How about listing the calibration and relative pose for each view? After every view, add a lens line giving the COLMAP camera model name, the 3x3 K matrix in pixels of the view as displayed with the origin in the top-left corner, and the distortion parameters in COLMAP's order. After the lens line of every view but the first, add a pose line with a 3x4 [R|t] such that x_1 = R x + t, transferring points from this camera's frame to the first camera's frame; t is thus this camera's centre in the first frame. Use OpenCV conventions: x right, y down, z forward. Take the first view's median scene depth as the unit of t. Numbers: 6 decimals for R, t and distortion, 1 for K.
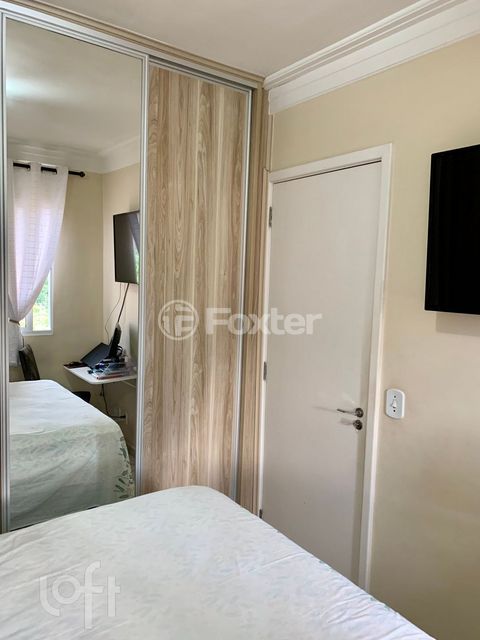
lens RADIAL K [[496.2, 0, 240.0], [0, 496.2, 320.0], [0, 0, 1]] dist [-0.000257, -0.006437]
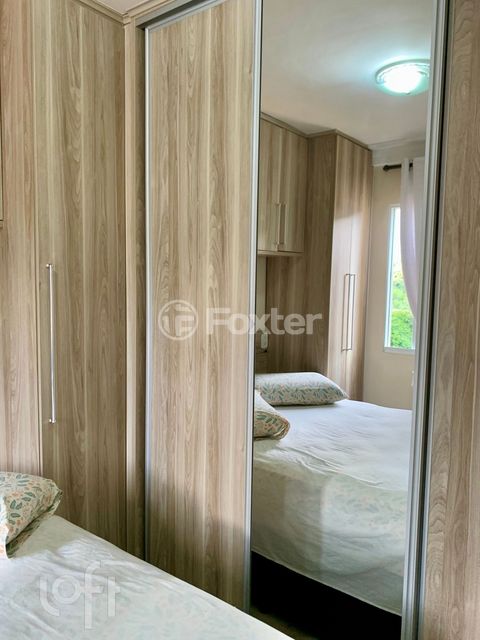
lens RADIAL K [[496.2, 0, 240.0], [0, 496.2, 320.0], [0, 0, 1]] dist [-0.000257, -0.006437]
pose [[0.270650, 0.047582, -0.961501, 0.286201], [-0.090153, 0.995641, 0.023895, -0.029568], [0.958447, 0.080215, 0.273760, 0.592345]]
